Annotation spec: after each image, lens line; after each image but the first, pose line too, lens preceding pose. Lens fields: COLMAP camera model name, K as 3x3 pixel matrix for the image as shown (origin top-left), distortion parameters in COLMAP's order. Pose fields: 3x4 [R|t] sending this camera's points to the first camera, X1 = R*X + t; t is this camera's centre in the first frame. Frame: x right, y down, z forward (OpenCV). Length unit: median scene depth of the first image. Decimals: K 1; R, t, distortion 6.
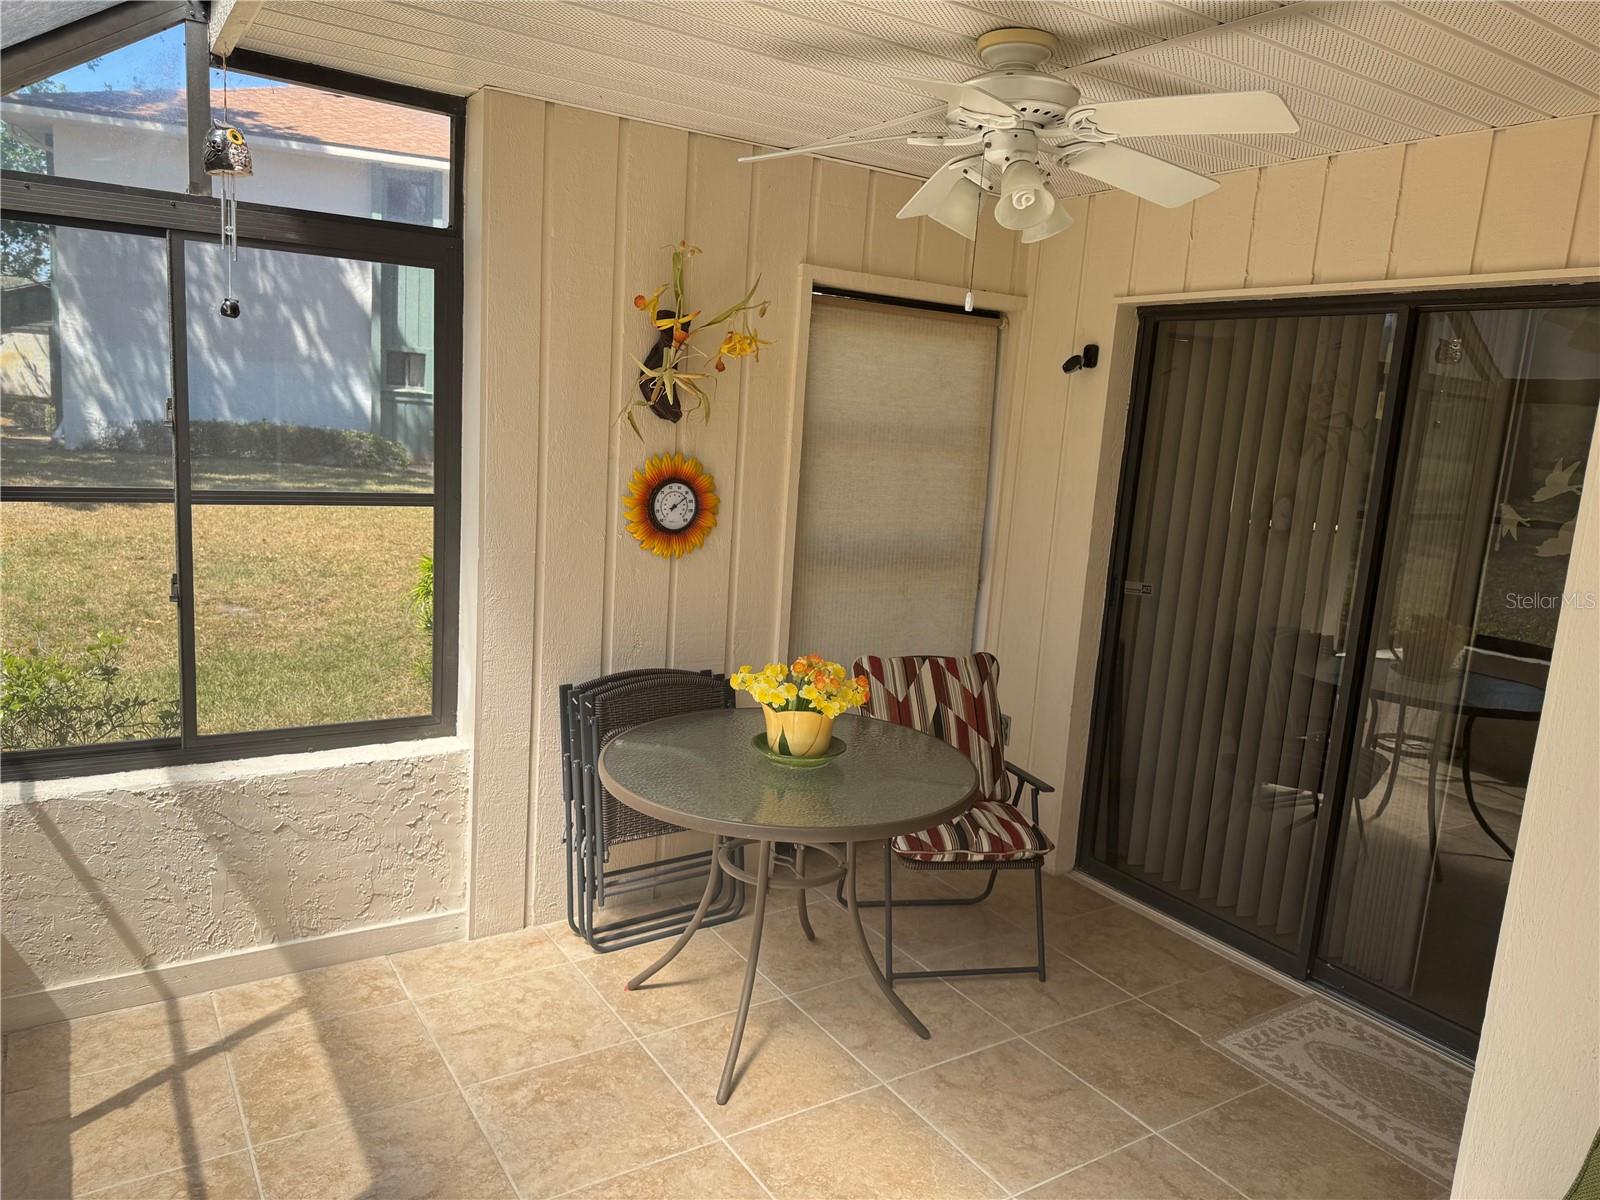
lens RADIAL K [[1128.8, 0, 800.0], [0, 1128.8, 600.0], [0, 0, 1]] dist [0.125245, -0.174229]
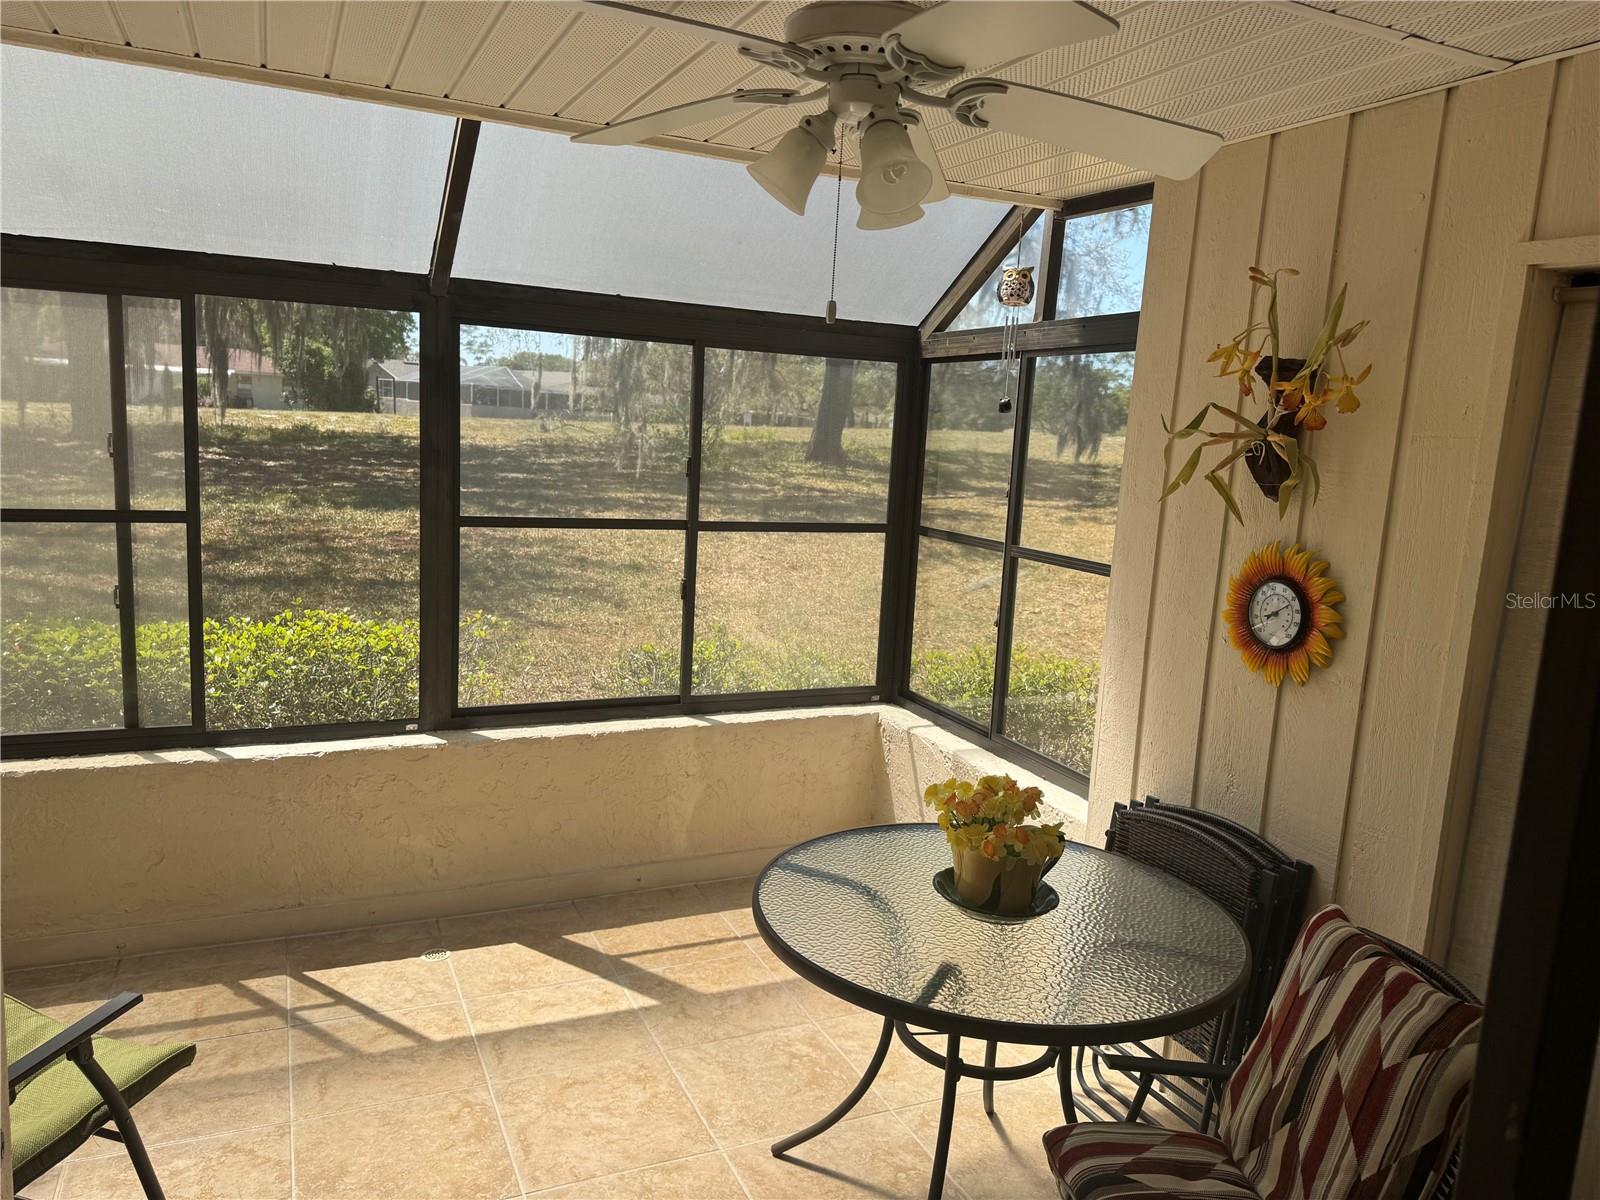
lens RADIAL K [[1128.8, 0, 800.0], [0, 1128.8, 600.0], [0, 0, 1]] dist [0.125245, -0.174229]
pose [[-0.149981, 0.076146, -0.985752, 0.668095], [-0.230722, 0.966806, 0.109787, -0.102149], [0.961391, 0.243901, -0.127434, 0.795127]]
